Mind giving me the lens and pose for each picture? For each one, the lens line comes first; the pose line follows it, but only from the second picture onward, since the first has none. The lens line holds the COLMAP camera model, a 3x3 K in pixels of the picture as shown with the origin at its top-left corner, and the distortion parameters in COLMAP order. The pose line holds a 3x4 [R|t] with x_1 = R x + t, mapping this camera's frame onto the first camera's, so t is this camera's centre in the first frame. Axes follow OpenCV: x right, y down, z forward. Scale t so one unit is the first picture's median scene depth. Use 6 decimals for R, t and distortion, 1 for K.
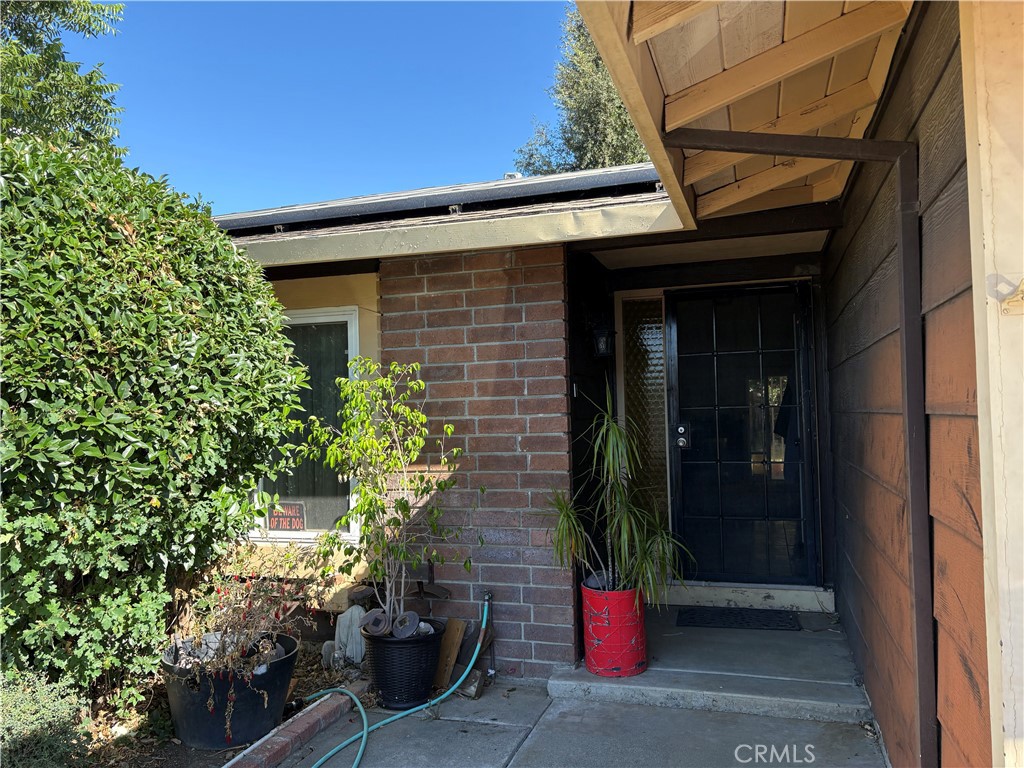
lens RADIAL K [[777.6, 0, 512.0], [0, 777.6, 384.0], [0, 0, 1]] dist [0.002258, -0.000070]
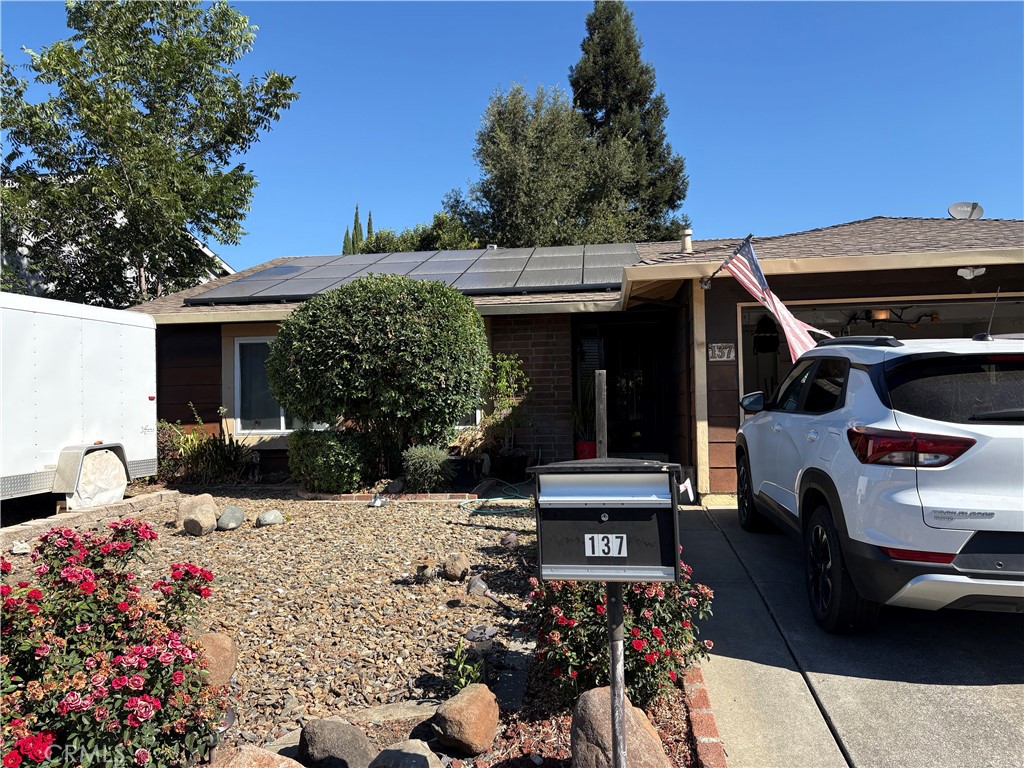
lens RADIAL K [[777.6, 0, 512.0], [0, 777.6, 384.0], [0, 0, 1]] dist [0.002258, -0.000070]
pose [[0.979702, 0.012546, 0.200064, -0.624488], [-0.014686, 0.999850, 0.009215, 0.042829], [-0.199918, -0.011966, 0.979739, -1.451473]]
